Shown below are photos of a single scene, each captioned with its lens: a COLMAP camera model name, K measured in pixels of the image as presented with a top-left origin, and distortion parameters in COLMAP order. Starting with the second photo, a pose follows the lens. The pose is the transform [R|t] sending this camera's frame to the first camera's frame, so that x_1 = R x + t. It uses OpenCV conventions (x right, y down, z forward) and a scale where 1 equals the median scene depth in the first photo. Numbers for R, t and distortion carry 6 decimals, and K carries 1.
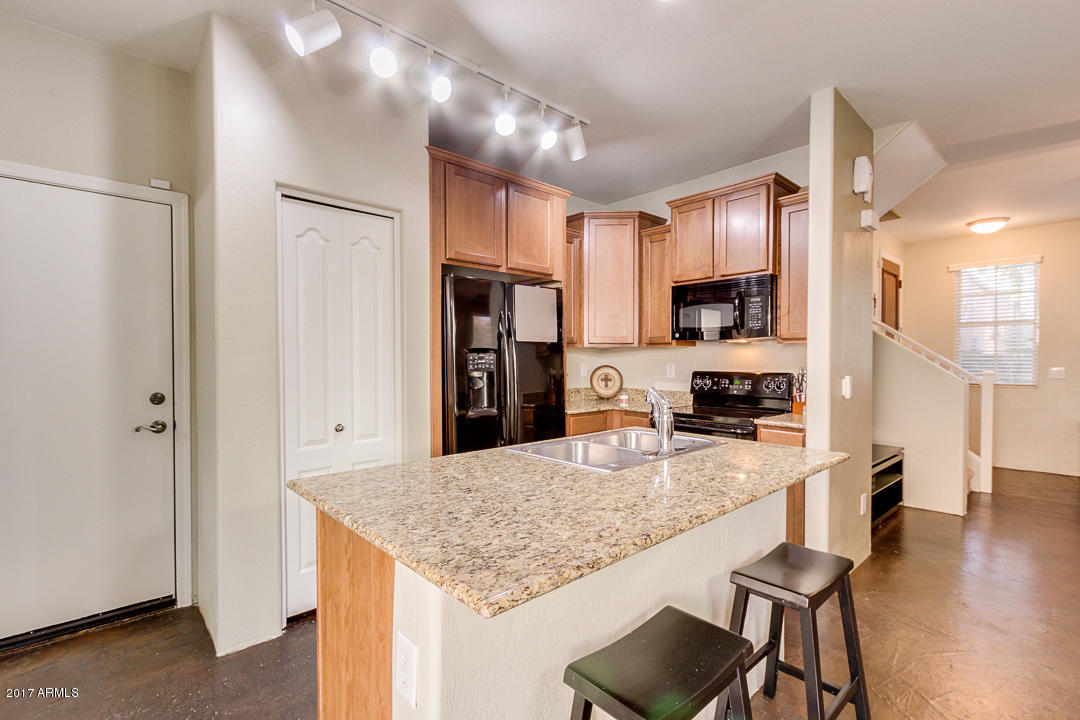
lens RADIAL K [[490.3, 0, 537.4], [0, 490.3, 365.8], [0, 0, 1]] dist [0.001837, -0.000698]
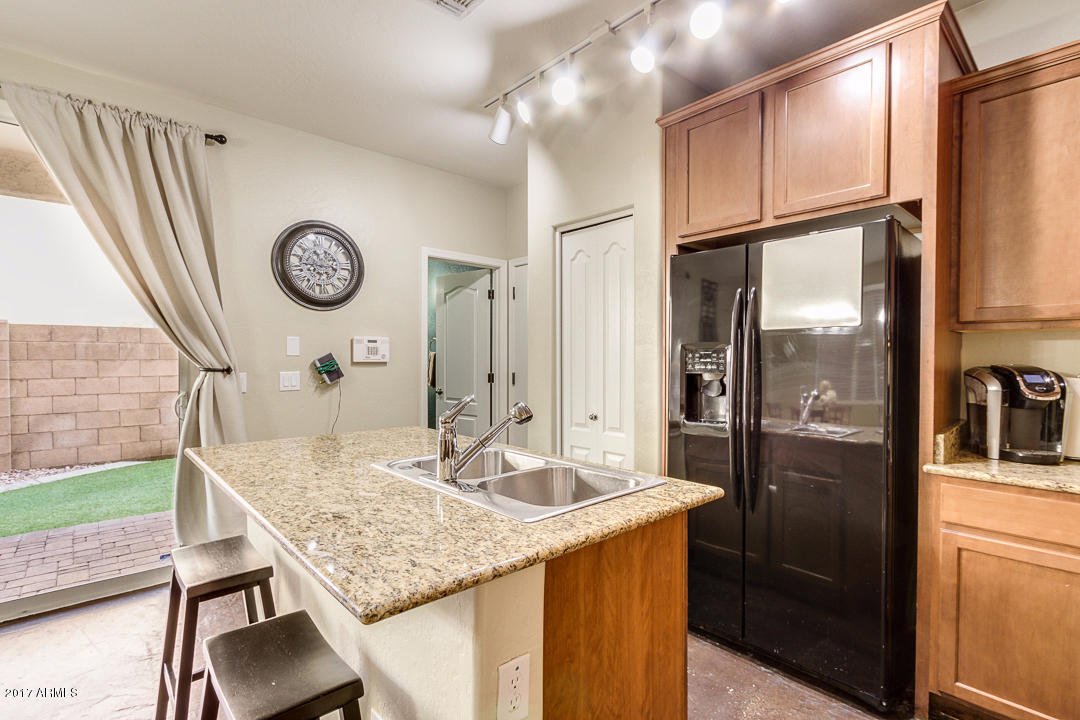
lens RADIAL K [[507.2, 0, 536.4], [0, 507.2, 365.4], [0, 0, 1]] dist [0.002958, -0.000053]
pose [[-0.010358, 0.016277, -0.999814, 0.602163], [-0.016294, 0.999732, 0.016445, -0.008864], [0.999814, 0.016461, -0.010090, 0.671916]]
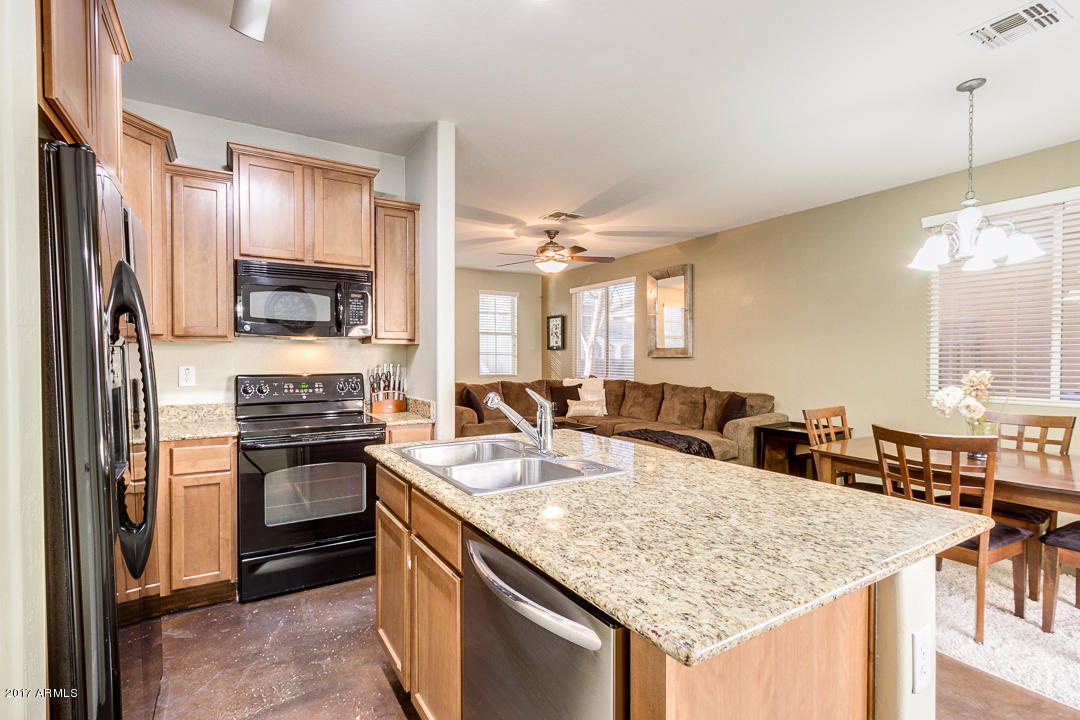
lens RADIAL K [[507.2, 0, 536.4], [0, 507.2, 365.4], [0, 0, 1]] dist [0.002958, -0.000053]
pose [[0.185366, -0.013959, 0.982570, -0.444620], [0.015280, 0.999819, 0.011321, -0.007621], [-0.982551, 0.012915, 0.185546, 0.484934]]
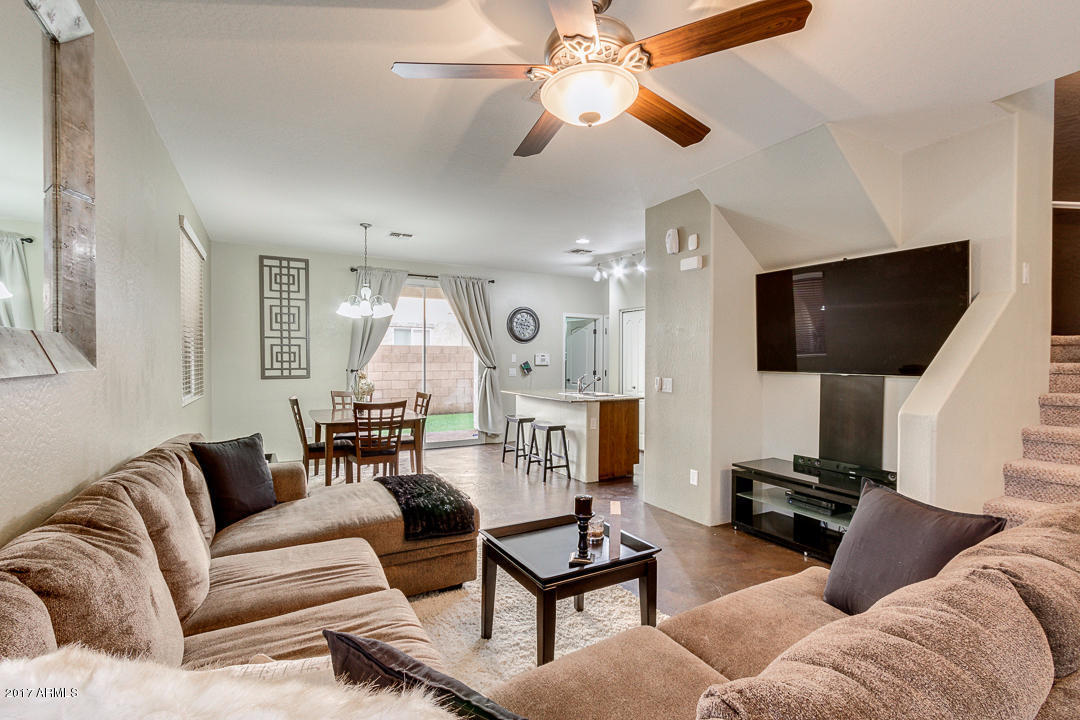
lens RADIAL K [[490.3, 0, 537.4], [0, 490.3, 365.8], [0, 0, 1]] dist [0.001837, -0.000698]
pose [[-0.227775, 0.013993, -0.973613, 1.941563], [-0.018155, 0.999662, 0.018615, -0.033045], [0.973545, 0.021916, -0.227444, 0.844045]]
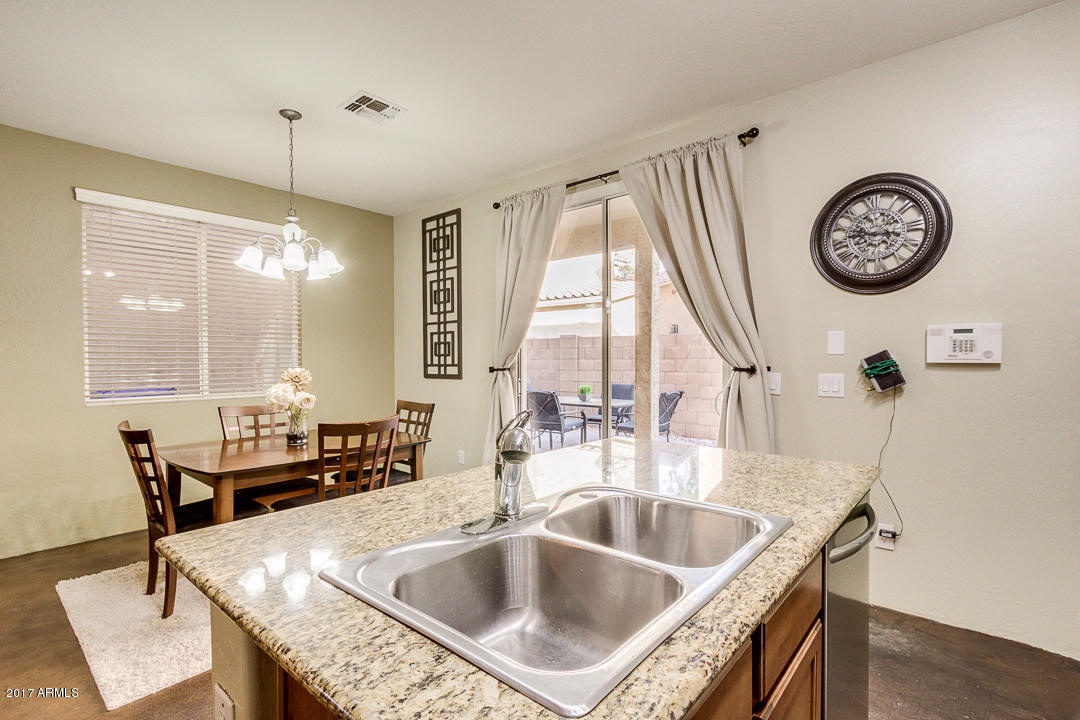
lens RADIAL K [[507.2, 0, 536.4], [0, 507.2, 365.4], [0, 0, 1]] dist [0.002958, -0.000053]
pose [[-0.992479, 0.006195, -0.122260, 0.179226], [0.002221, 0.999466, 0.032615, -0.013621], [0.122397, 0.032098, -0.991962, 0.938049]]
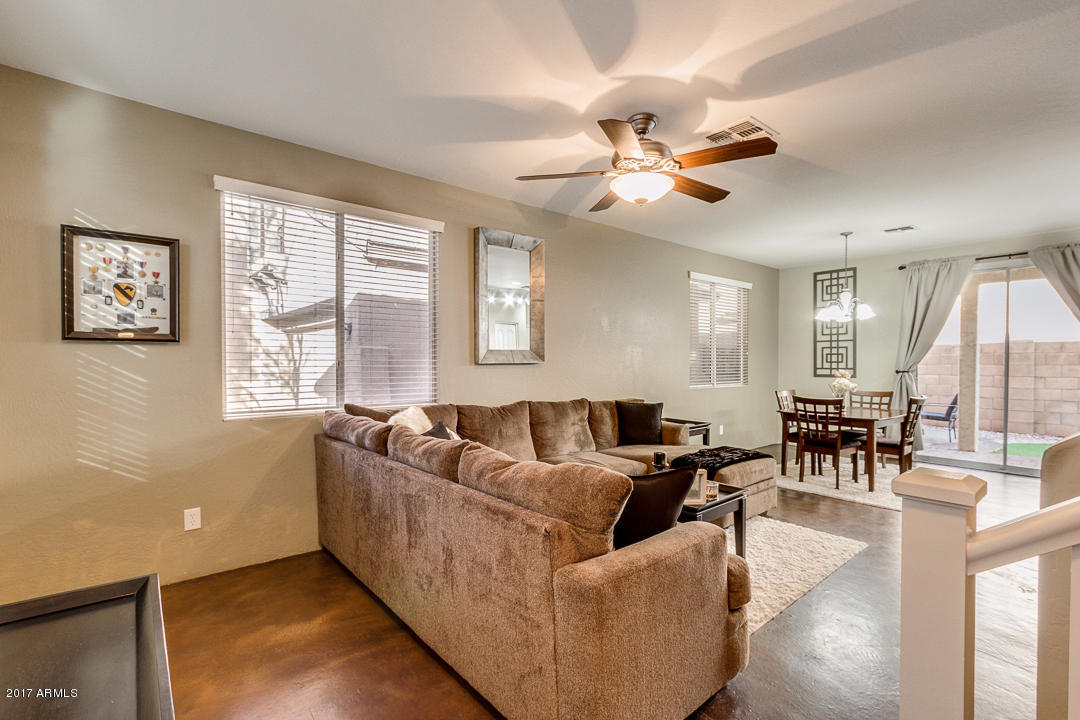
lens RADIAL K [[490.3, 0, 537.4], [0, 490.3, 365.8], [0, 0, 1]] dist [0.001837, -0.000698]
pose [[-0.999086, -0.000879, 0.042738, 1.506450], [0.000336, 0.999596, 0.028408, -0.041687], [-0.042746, 0.028397, -0.998682, 1.679600]]
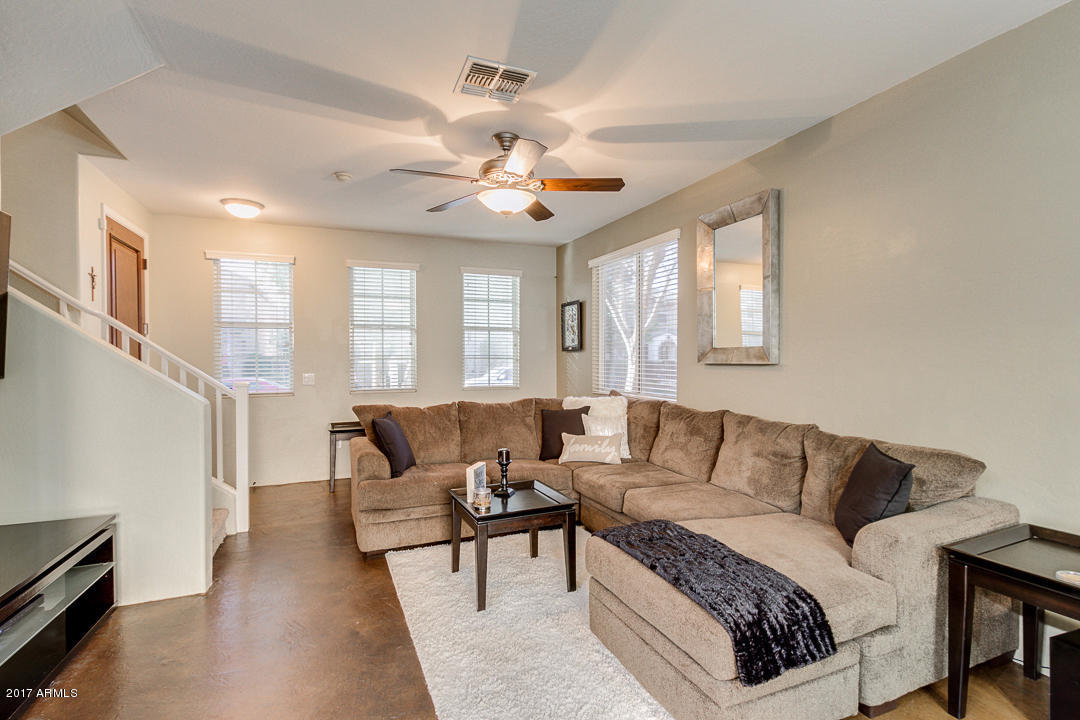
lens RADIAL K [[507.2, 0, 536.4], [0, 507.2, 365.4], [0, 0, 1]] dist [0.002958, -0.000053]
pose [[0.338868, -0.011477, 0.940764, 0.425421], [0.015992, 0.999851, 0.006438, -0.020339], [-0.940698, 0.012863, 0.339001, 0.373243]]
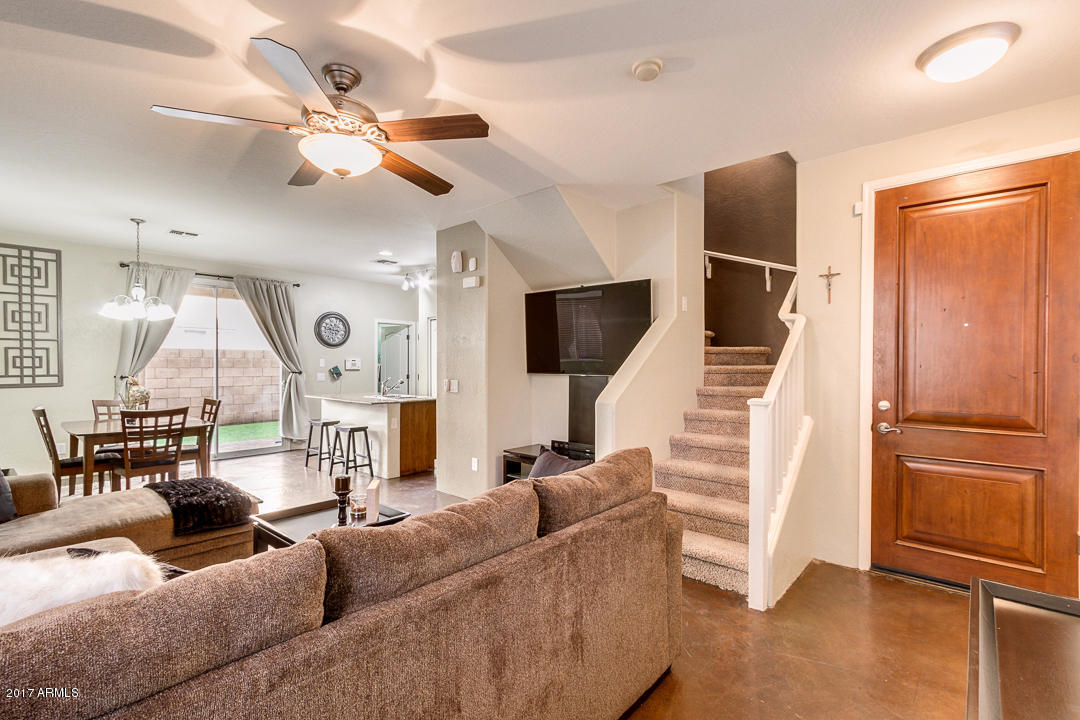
lens RADIAL K [[490.3, 0, 537.4], [0, 490.3, 365.8], [0, 0, 1]] dist [0.001837, -0.000698]
pose [[0.102466, 0.006158, -0.994717, 2.115576], [-0.016488, 0.999854, 0.004491, -0.037275], [0.994600, 0.015941, 0.102552, 0.985744]]
